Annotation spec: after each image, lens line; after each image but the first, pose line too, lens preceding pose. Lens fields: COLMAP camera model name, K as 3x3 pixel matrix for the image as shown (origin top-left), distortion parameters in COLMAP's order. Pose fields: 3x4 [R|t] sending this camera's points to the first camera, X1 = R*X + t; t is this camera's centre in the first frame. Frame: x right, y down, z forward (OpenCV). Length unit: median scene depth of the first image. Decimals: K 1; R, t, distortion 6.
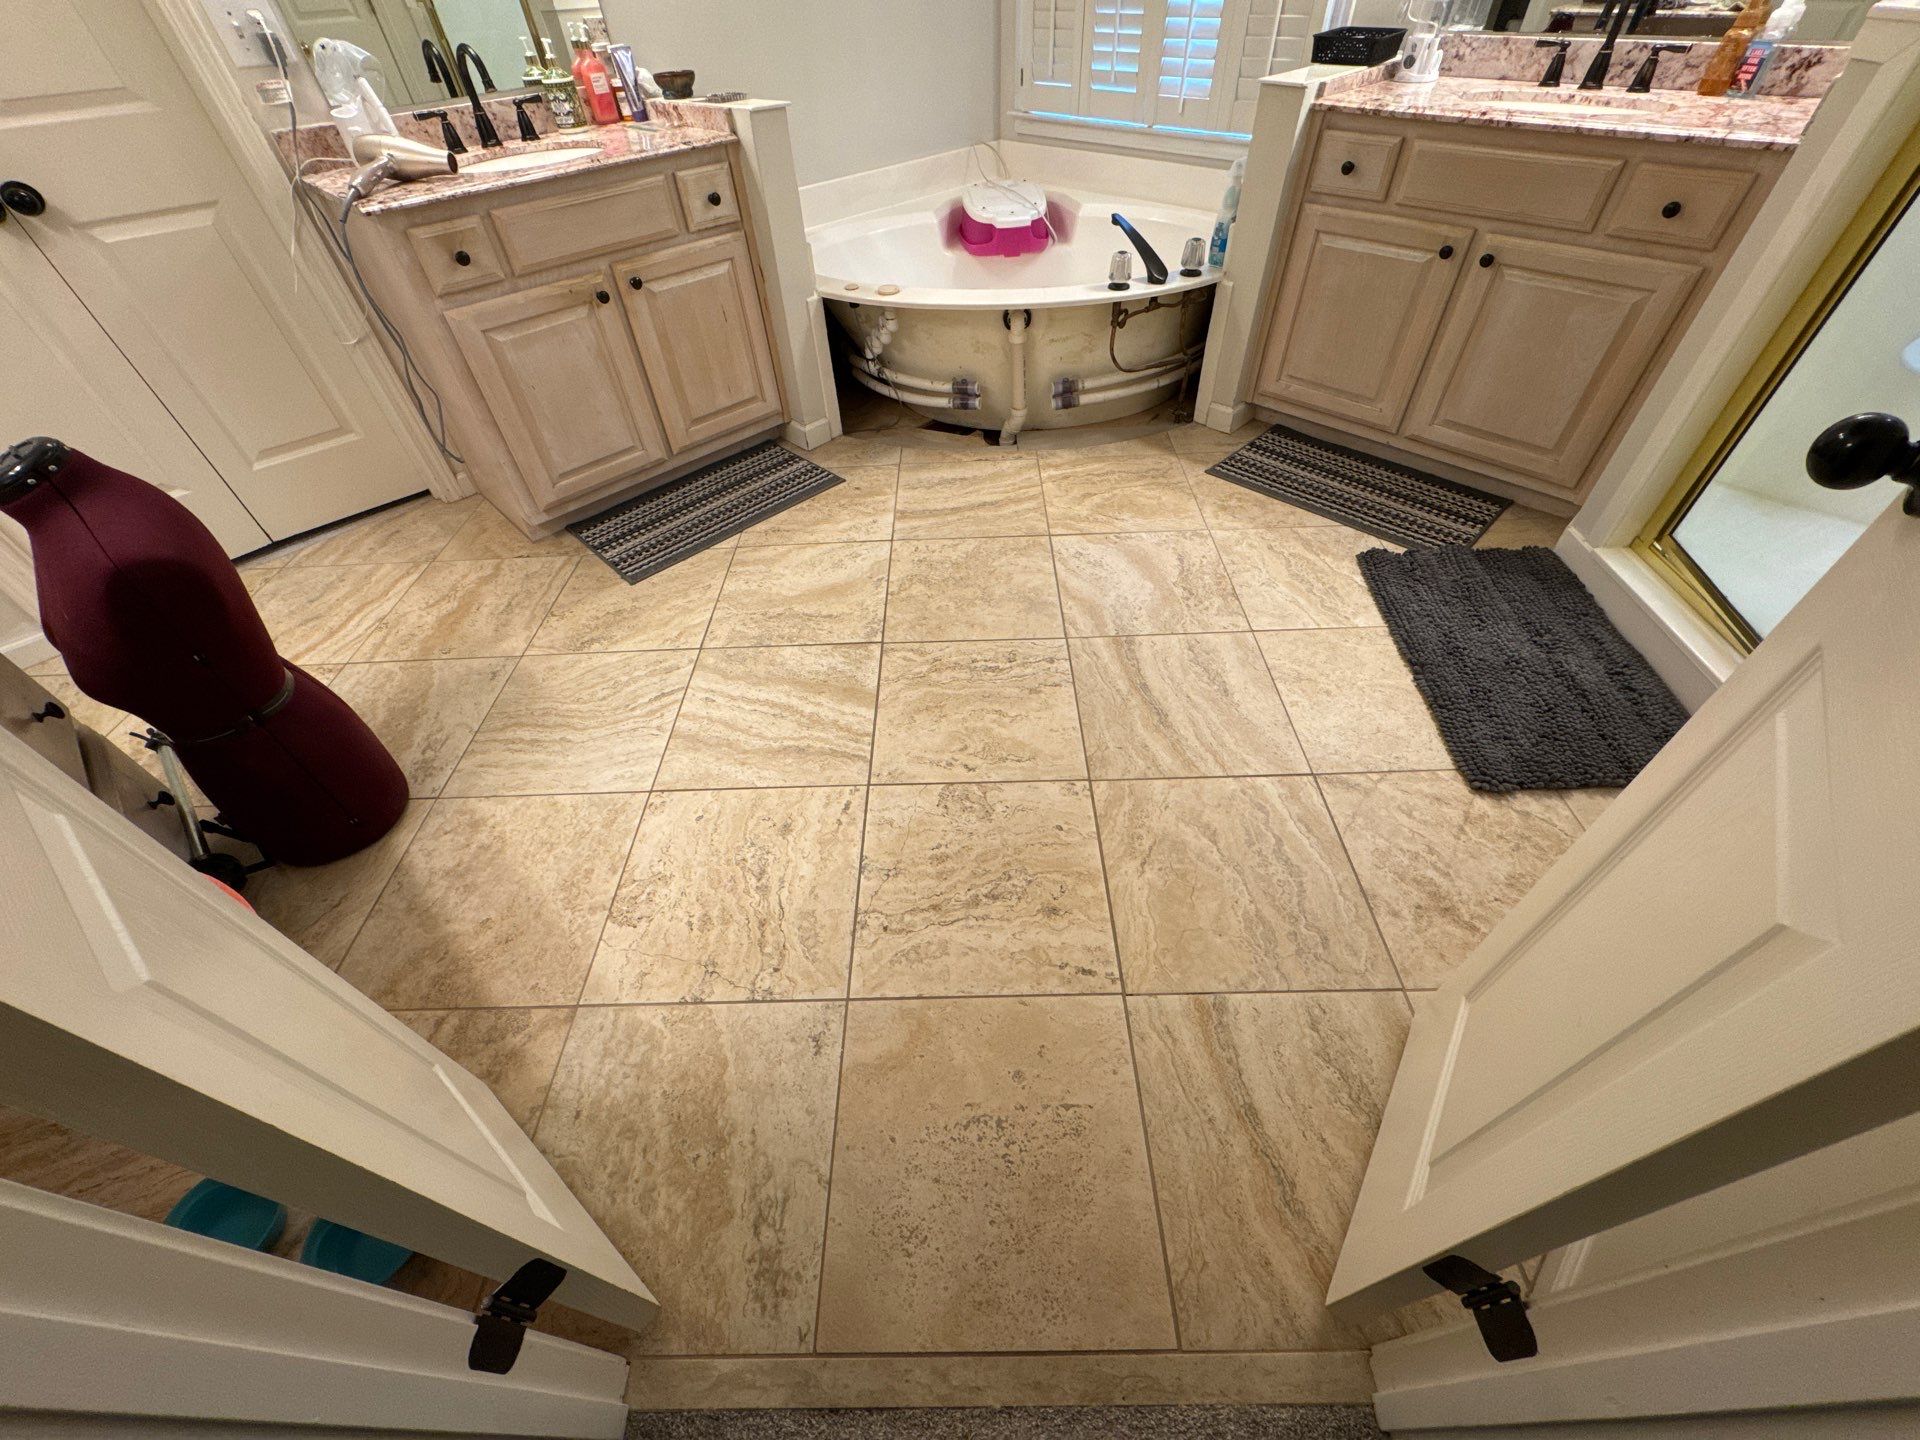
lens RADIAL K [[764.2, 0, 958.5], [0, 764.2, 720.2], [0, 0, 1]] dist [-0.002174, 0.000089]
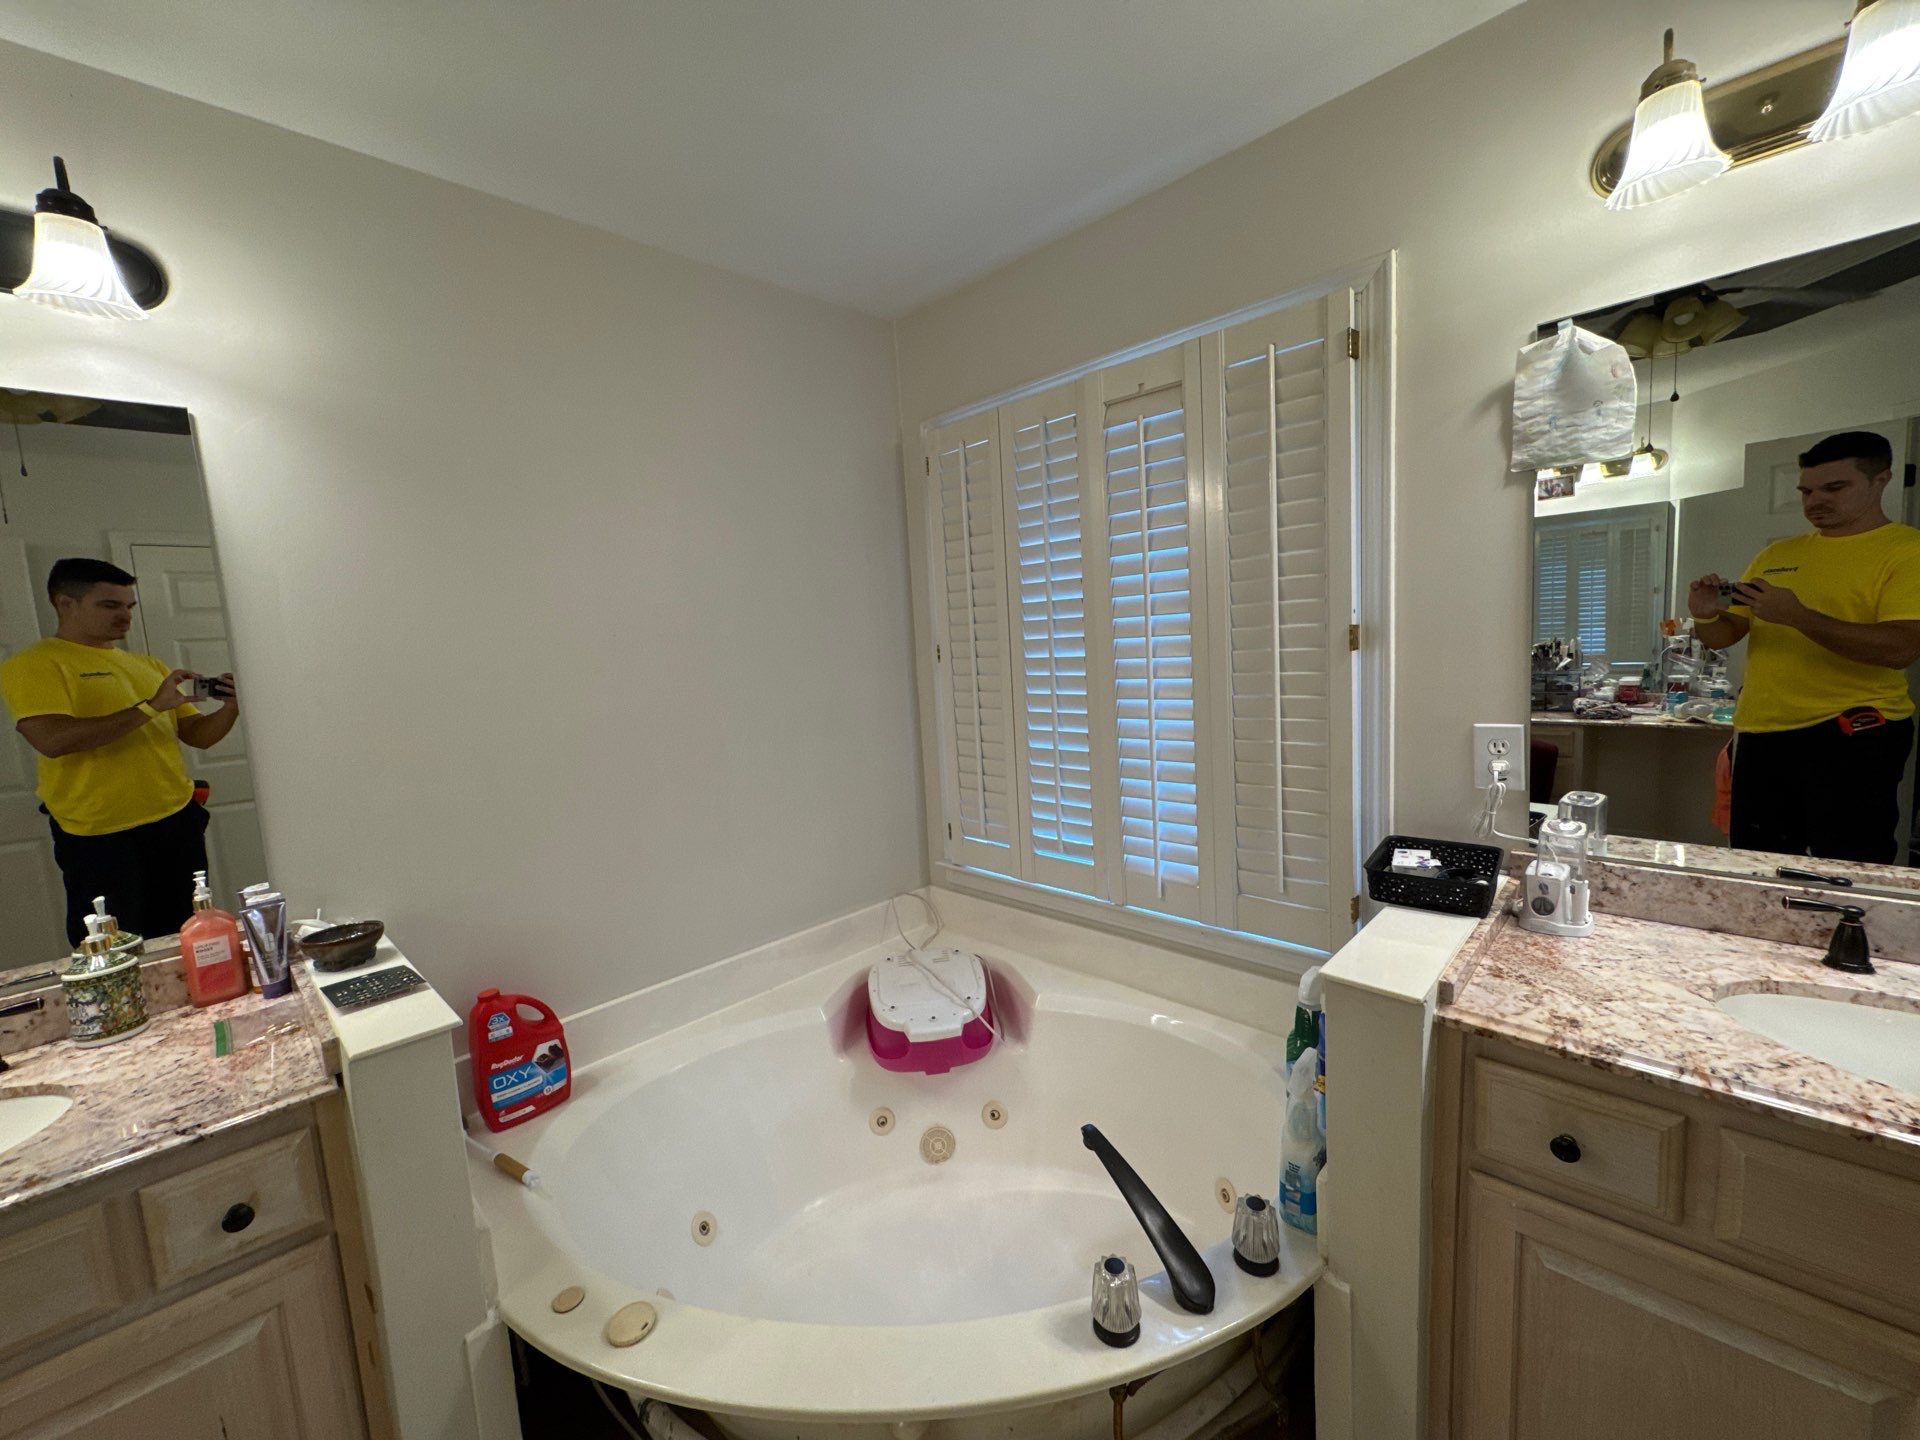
lens RADIAL K [[764.2, 0, 959.0], [0, 764.2, 719.8], [0, 0, 1]] dist [-0.002174, 0.000089]
pose [[0.999742, -0.020904, 0.008912, 0.131448], [0.021767, 0.768321, -0.639695, -0.620500], [0.006525, 0.639723, 0.768578, 0.452418]]
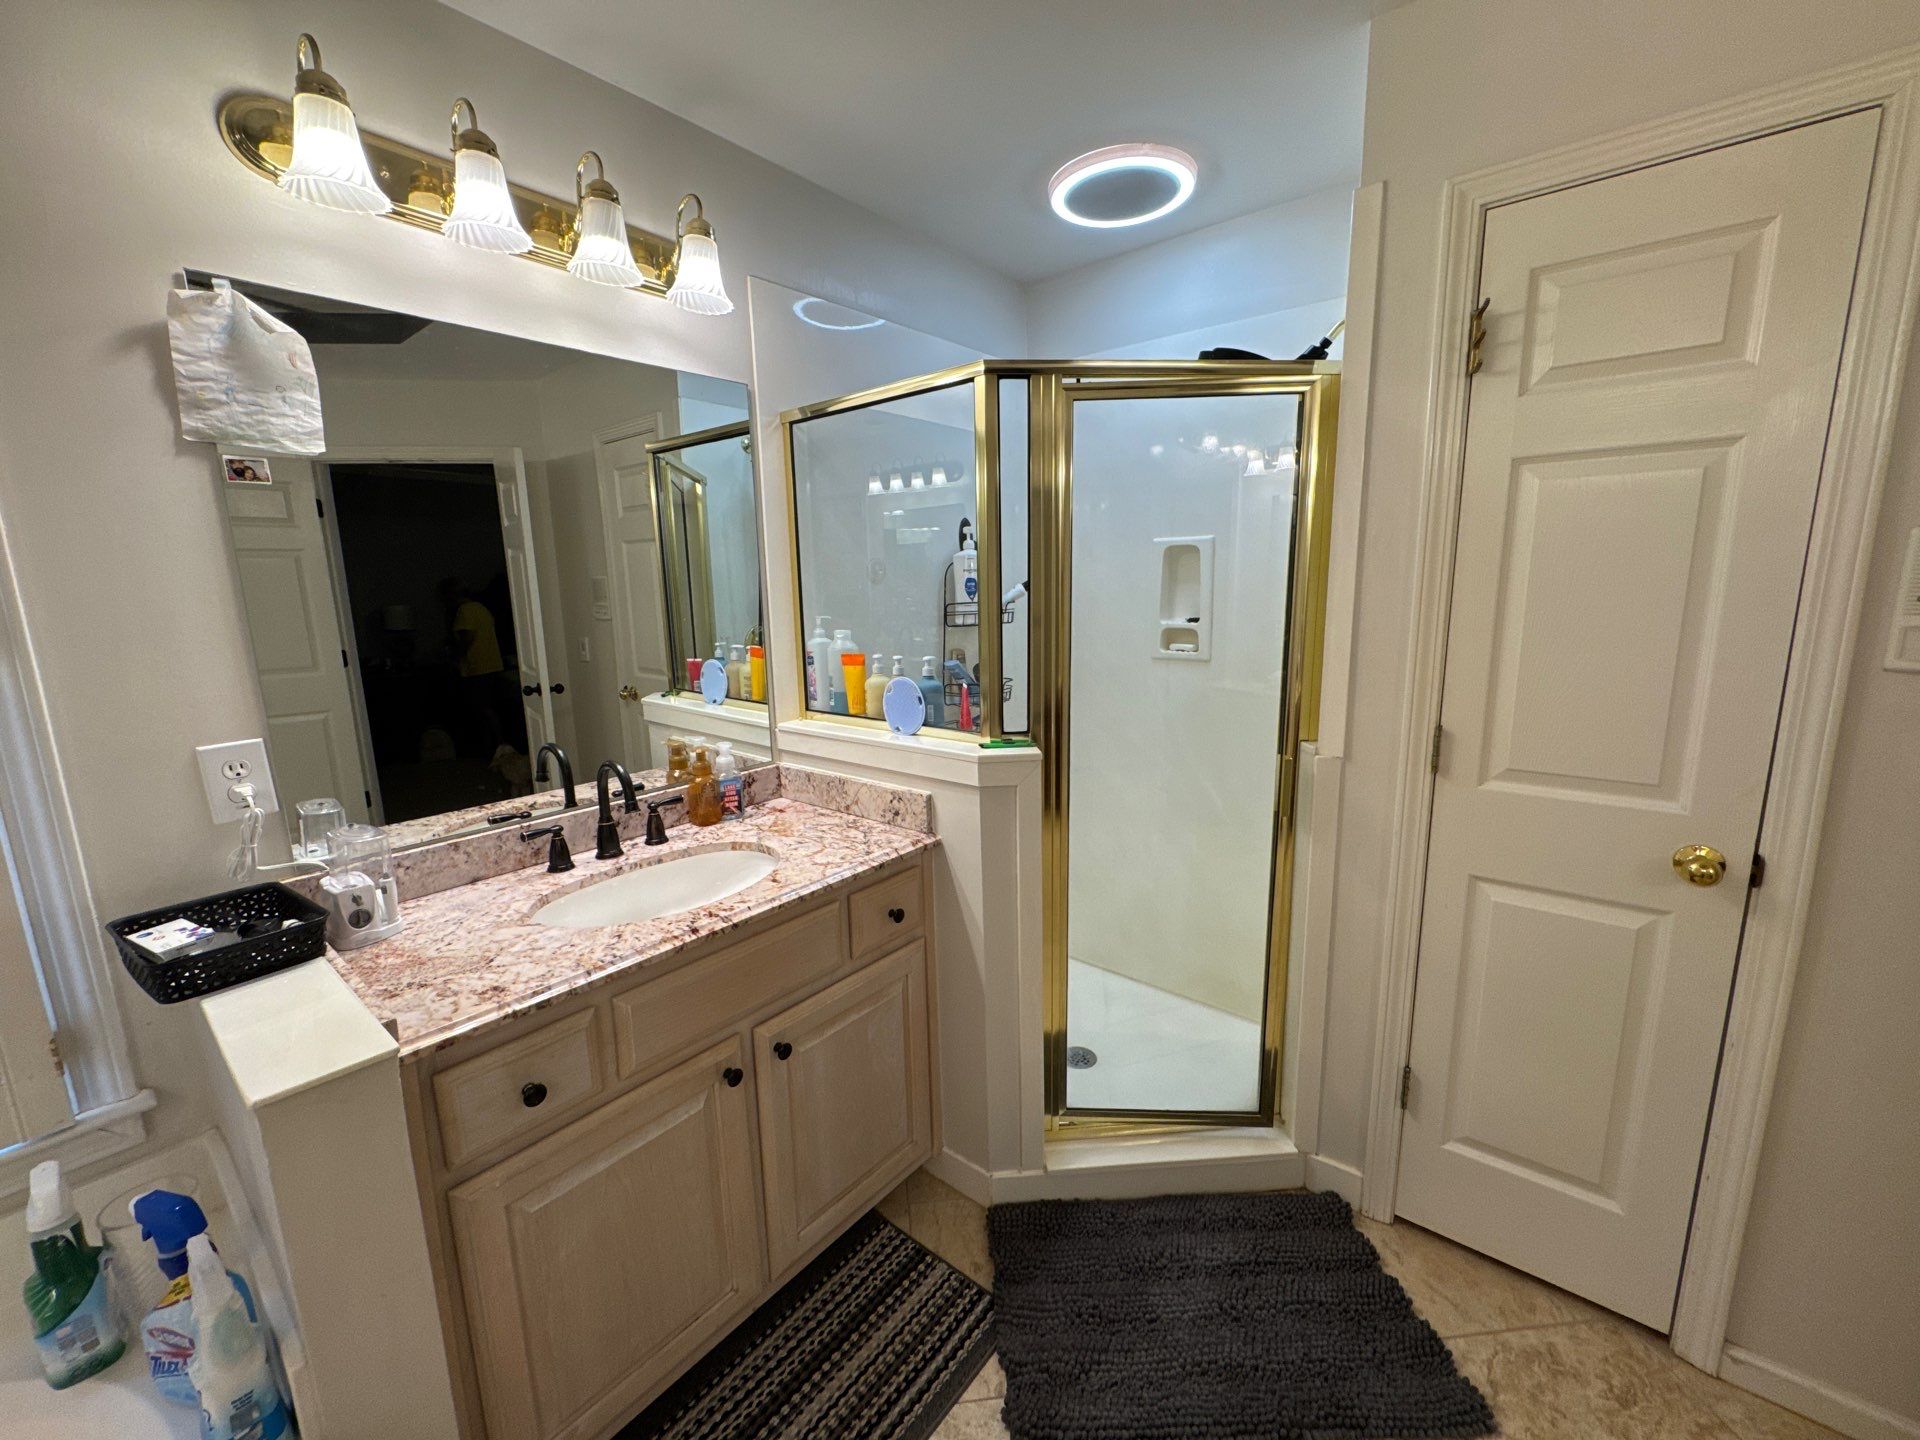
lens RADIAL K [[764.2, 0, 957.3], [0, 764.2, 720.3], [0, 0, 1]] dist [-0.002174, 0.000089]
pose [[-0.096583, -0.137446, 0.985789, 0.001005], [0.731697, 0.661623, 0.163936, -0.751489], [-0.674753, 0.737132, 0.036667, 0.583133]]
